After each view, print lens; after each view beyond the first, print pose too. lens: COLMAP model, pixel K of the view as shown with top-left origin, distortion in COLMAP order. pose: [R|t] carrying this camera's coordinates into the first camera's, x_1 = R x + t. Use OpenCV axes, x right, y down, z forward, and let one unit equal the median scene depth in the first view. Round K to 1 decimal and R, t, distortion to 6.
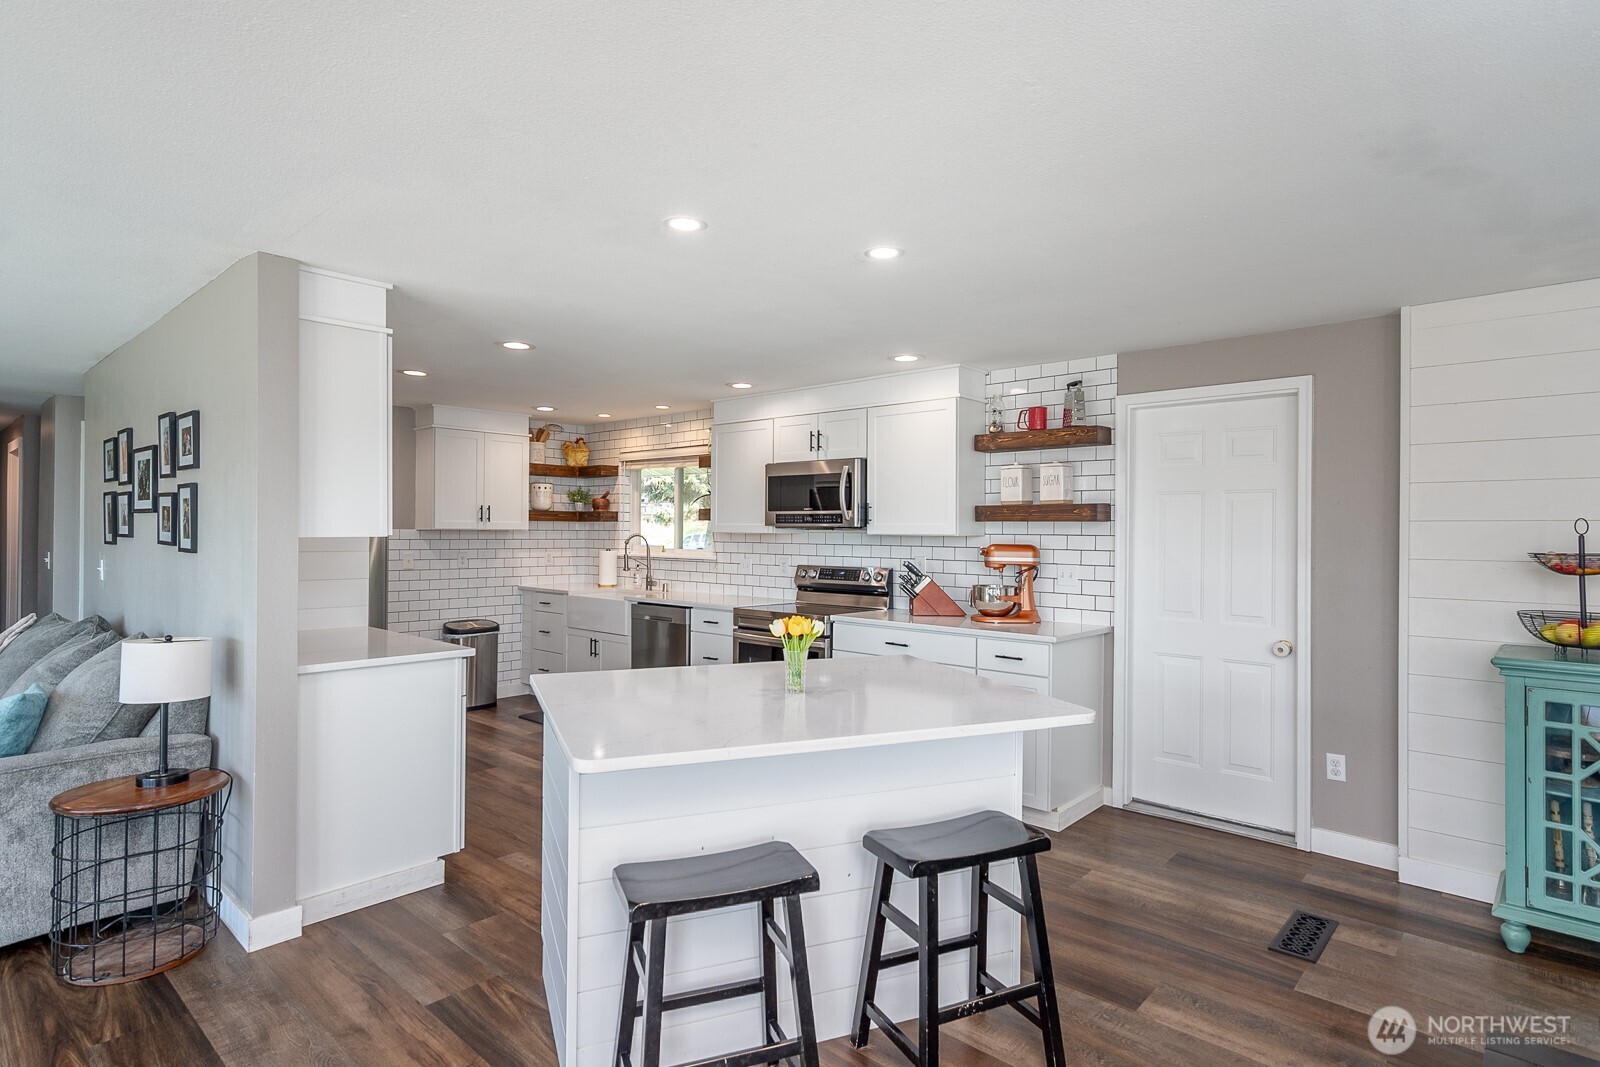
lens RADIAL K [[828.6, 0, 779.0], [0, 828.6, 525.9], [0, 0, 1]] dist [0.000946, -0.000830]
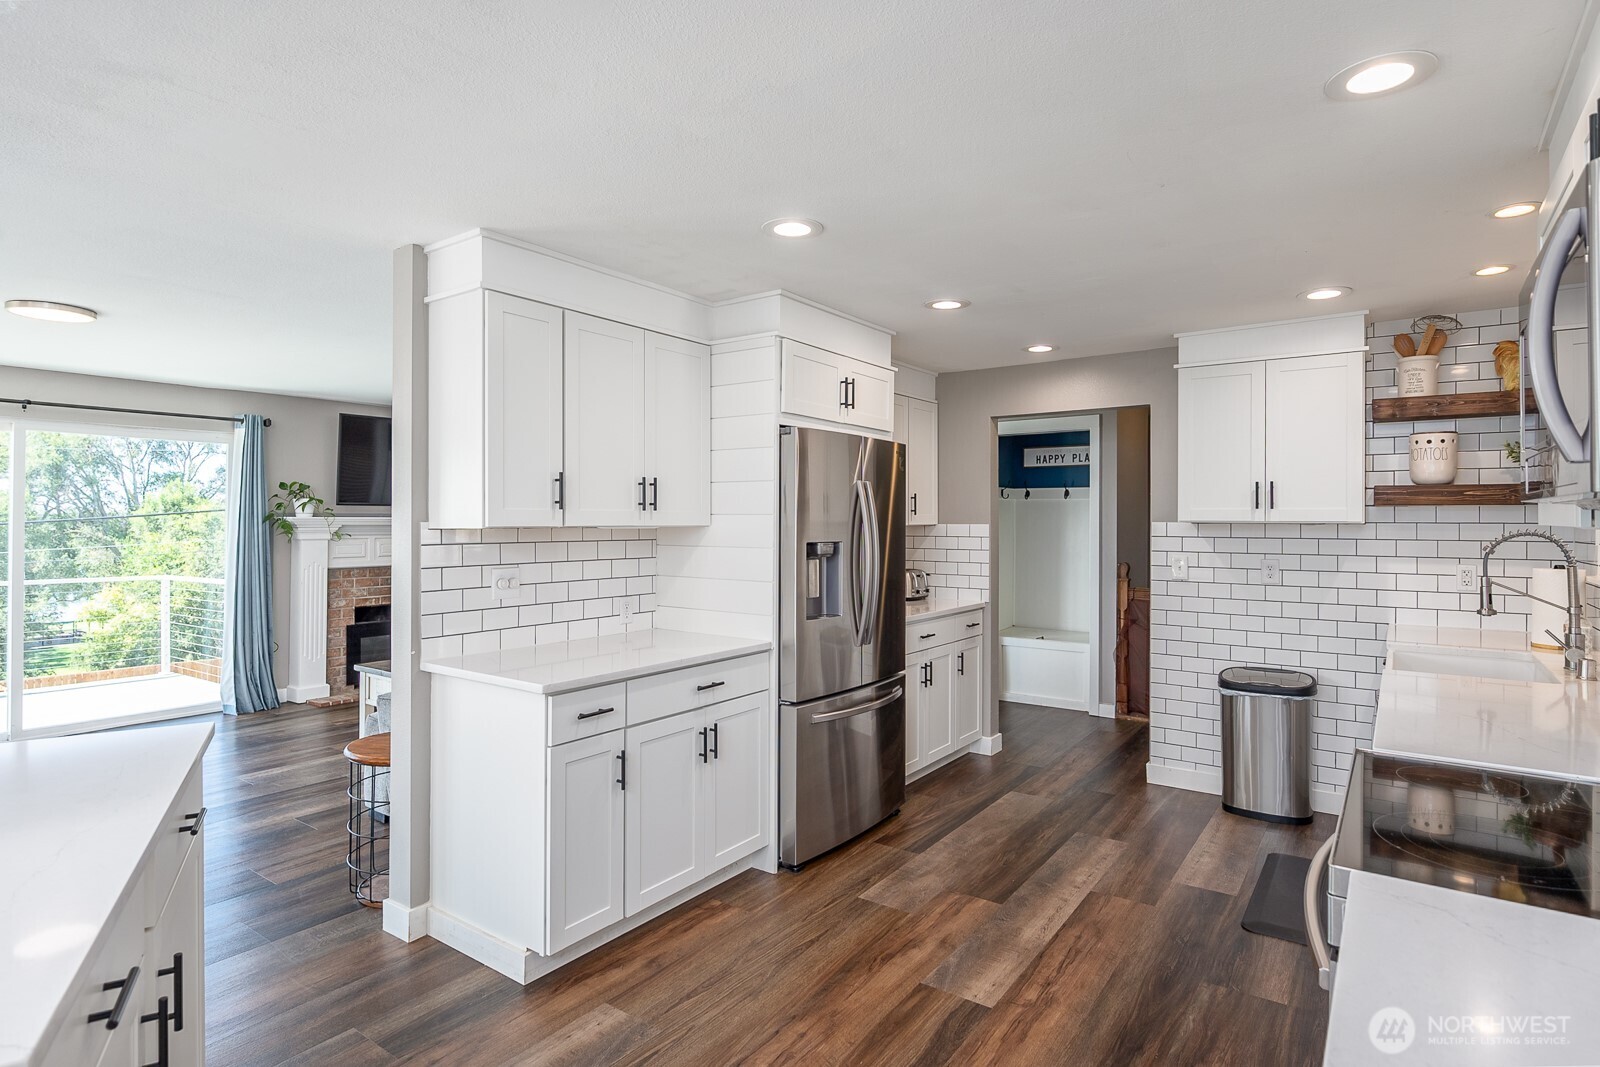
lens RADIAL K [[828.6, 0, 808.7], [0, 828.6, 520.6], [0, 0, 1]] dist [0.000946, -0.000830]
pose [[0.132164, -0.007262, -0.991201, 0.253995], [0.006022, 0.999961, -0.006523, 0.006405], [0.991210, -0.005107, 0.132203, 0.756234]]
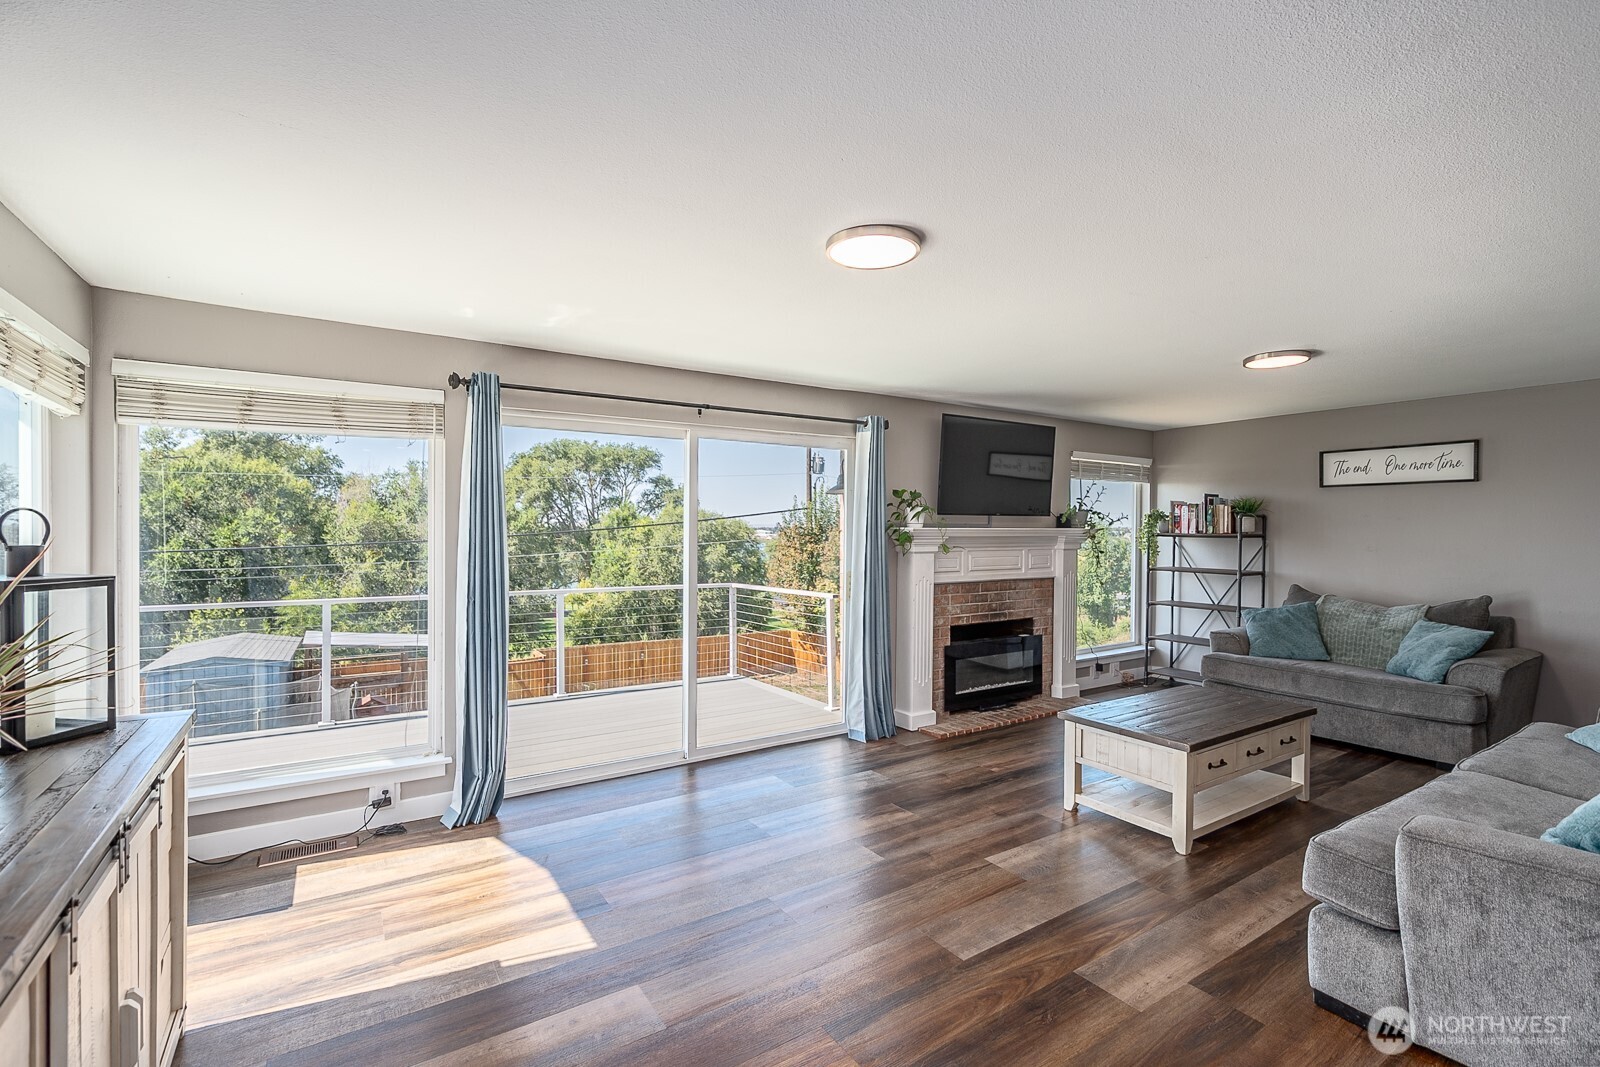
lens RADIAL K [[718.5, 0, 817.1], [0, 718.5, 536.7], [0, 0, 1]] dist [-0.004005, -0.000629]
pose [[-0.235740, 0.000047, -0.971816, -0.094788], [0.003811, 0.999992, -0.000876, 0.001269], [0.971809, -0.003910, -0.235739, 0.263865]]
